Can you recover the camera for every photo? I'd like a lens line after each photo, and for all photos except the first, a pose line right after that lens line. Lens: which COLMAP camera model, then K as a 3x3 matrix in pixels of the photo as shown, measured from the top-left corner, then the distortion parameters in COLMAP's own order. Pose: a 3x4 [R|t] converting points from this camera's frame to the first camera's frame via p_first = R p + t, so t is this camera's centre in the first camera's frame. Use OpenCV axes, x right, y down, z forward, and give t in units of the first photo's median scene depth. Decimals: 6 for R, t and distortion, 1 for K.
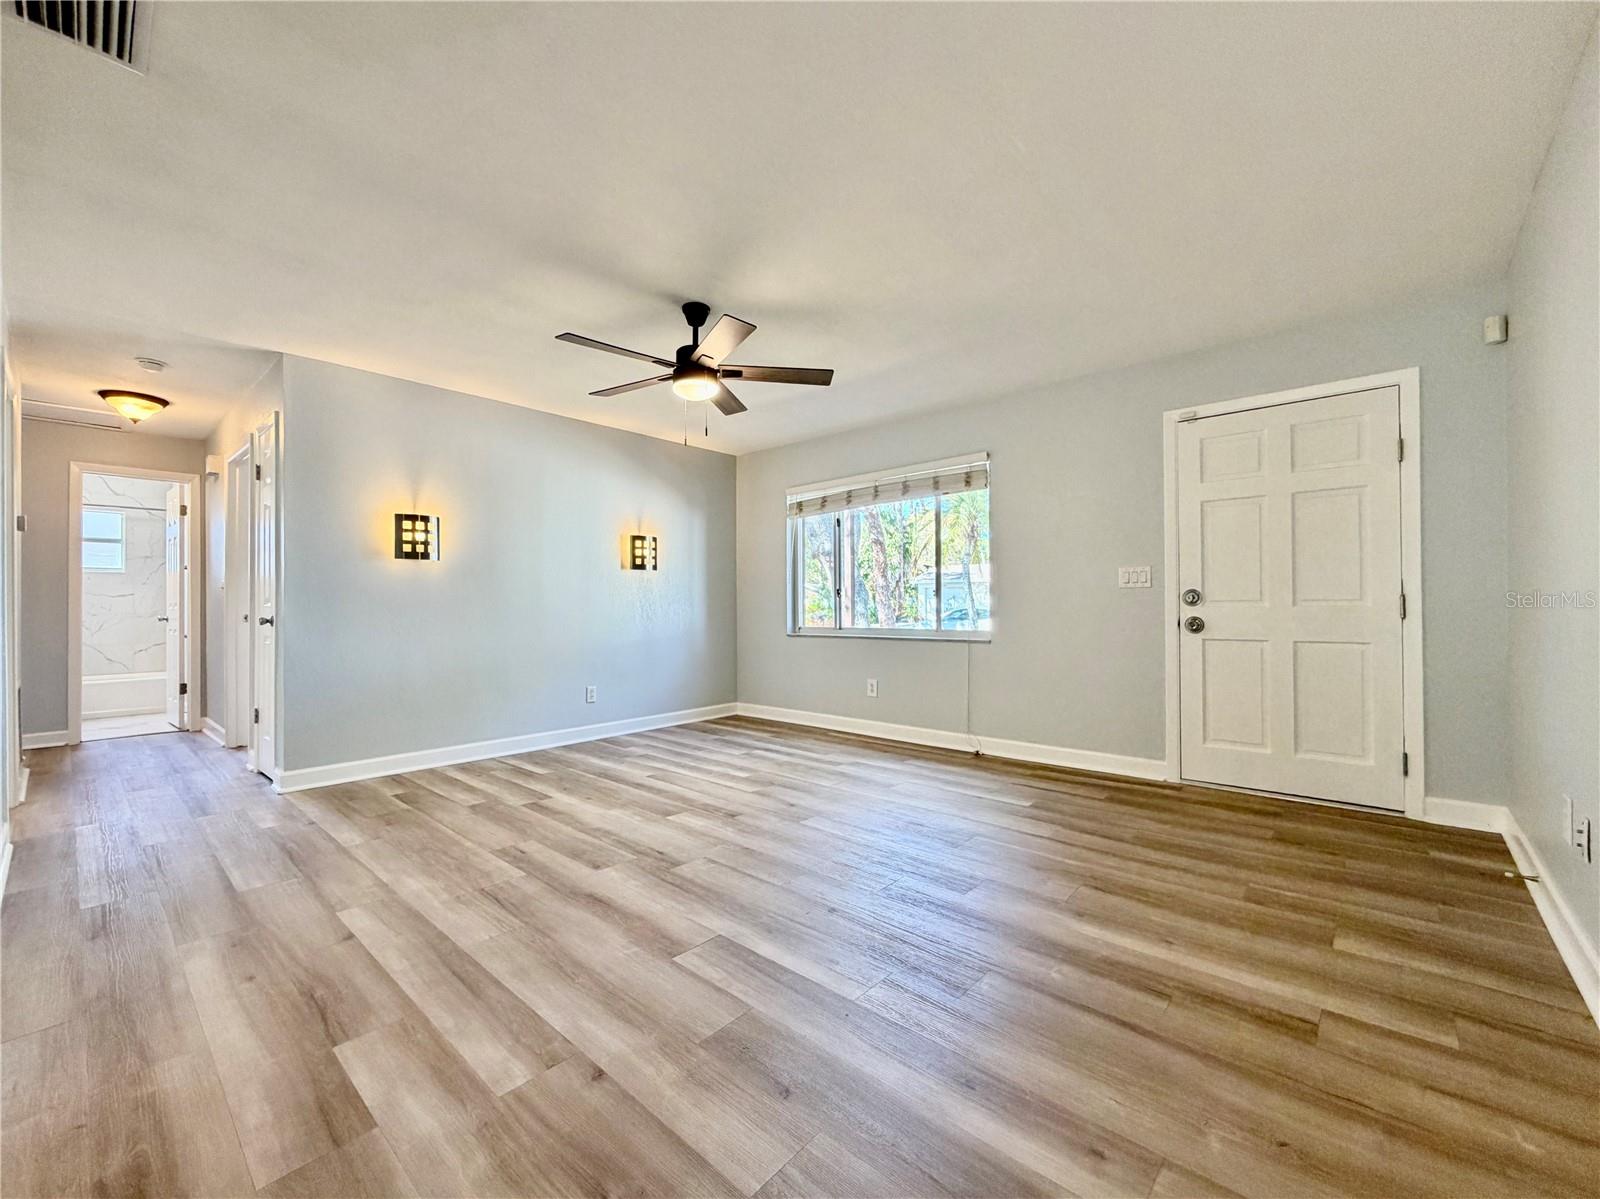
lens RADIAL K [[642.5, 0, 808.2], [0, 642.5, 600.6], [0, 0, 1]] dist [-0.001299, -0.000038]
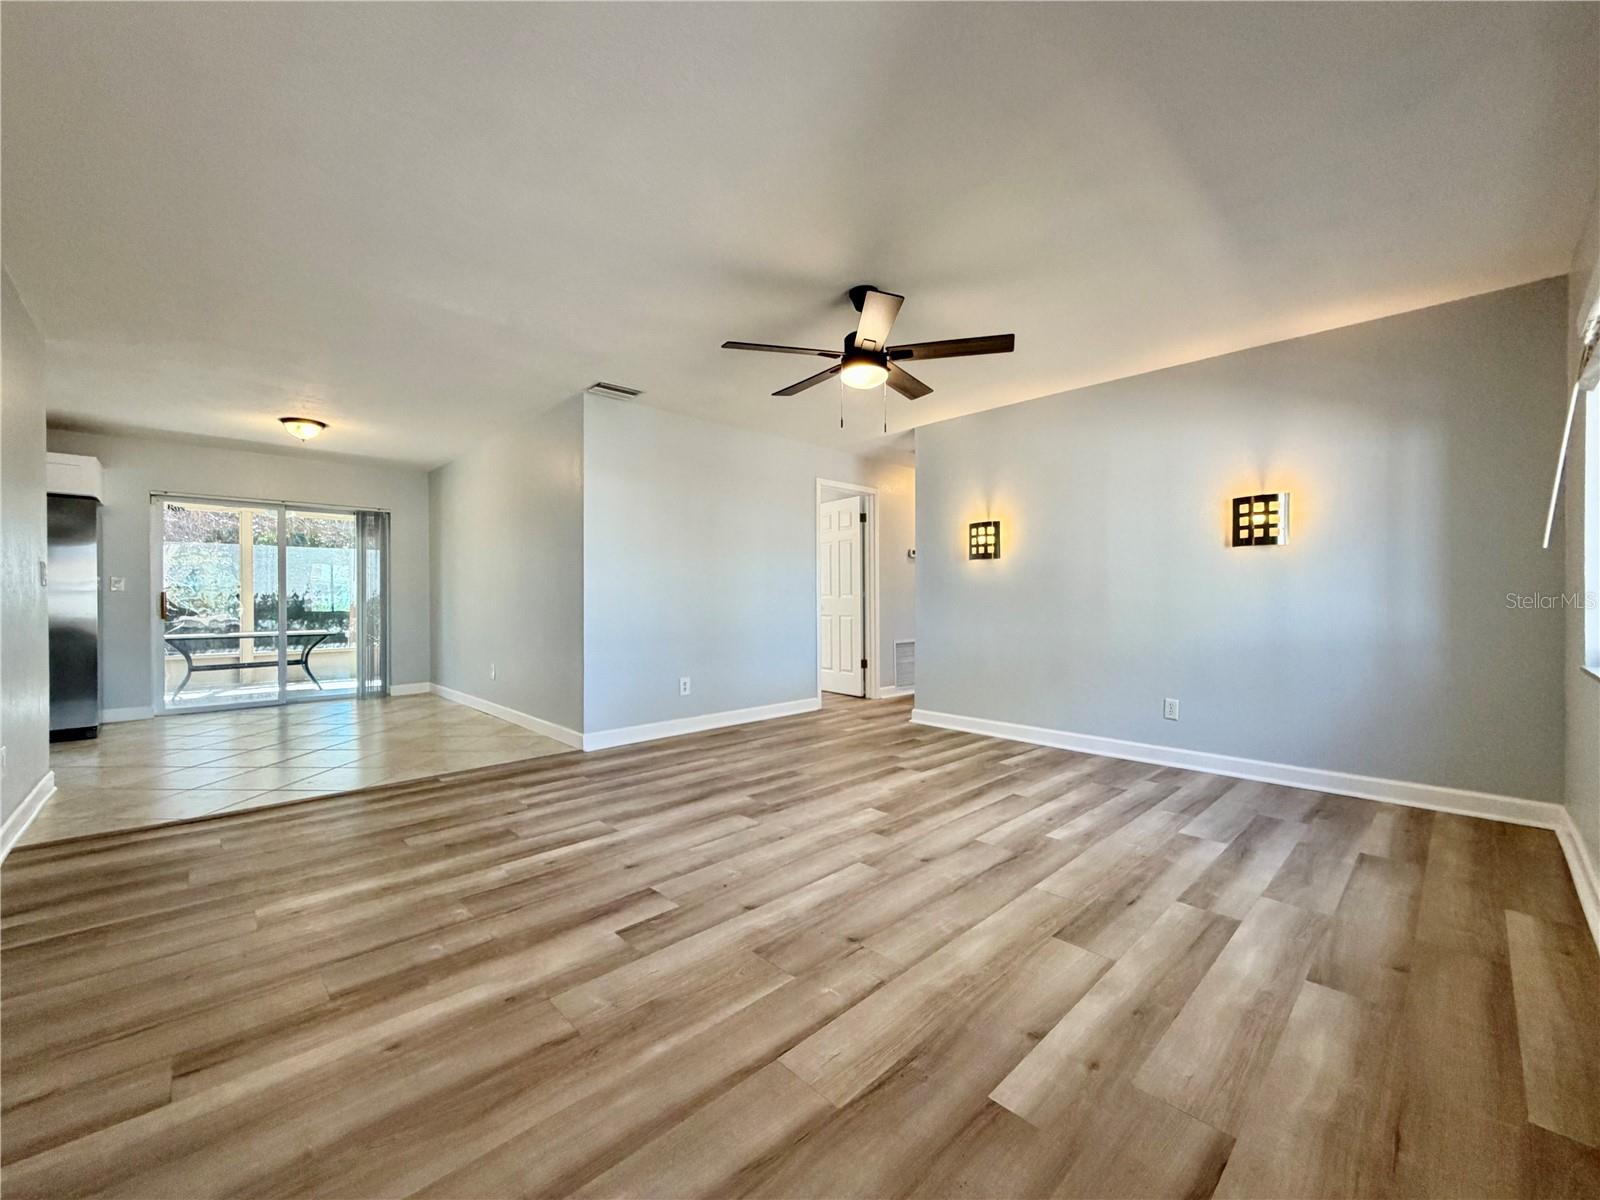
lens RADIAL K [[642.5, 0, 795.7], [0, 642.5, 602.4], [0, 0, 1]] dist [-0.001299, -0.000038]
pose [[-0.085099, 0.011631, -0.996305, 0.784567], [0.011764, 0.999874, 0.010668, -0.000421], [0.996303, -0.010813, -0.085225, 0.953059]]
